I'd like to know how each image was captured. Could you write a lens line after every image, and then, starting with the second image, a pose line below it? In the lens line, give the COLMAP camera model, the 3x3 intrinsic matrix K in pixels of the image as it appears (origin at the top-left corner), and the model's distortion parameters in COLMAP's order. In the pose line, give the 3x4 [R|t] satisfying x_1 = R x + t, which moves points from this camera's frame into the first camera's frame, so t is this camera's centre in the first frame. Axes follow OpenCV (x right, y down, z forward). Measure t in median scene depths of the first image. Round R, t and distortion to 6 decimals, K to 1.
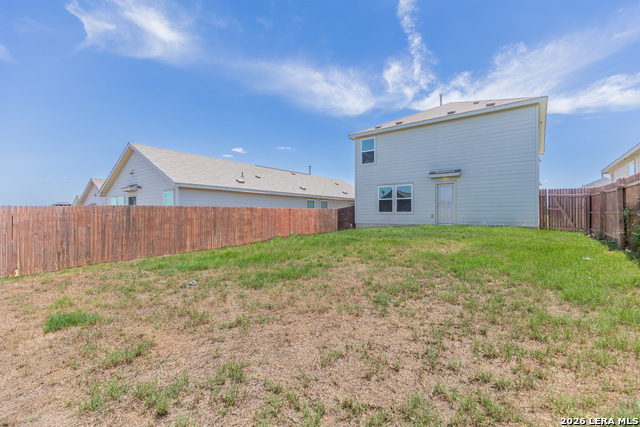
lens RADIAL K [[288.0, 0, 321.6], [0, 288.0, 211.7], [0, 0, 1]] dist [0.002705, -0.000328]
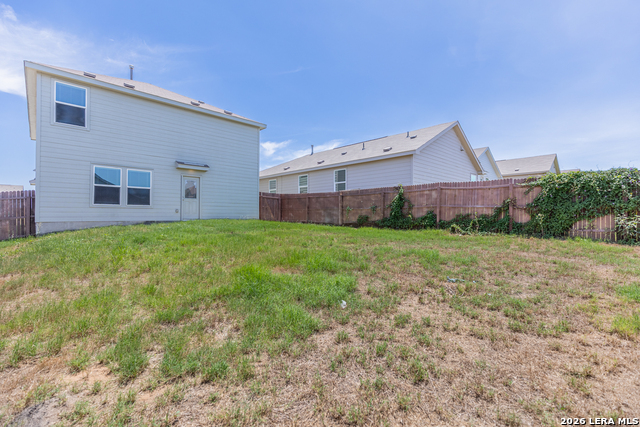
lens RADIAL K [[288.0, 0, 321.6], [0, 288.0, 211.7], [0, 0, 1]] dist [0.002705, -0.000328]
pose [[0.129224, 0.011758, 0.991546, -0.408977], [-0.010305, 0.999892, -0.010514, 0.021459], [-0.991562, -0.008859, 0.129331, 0.407710]]
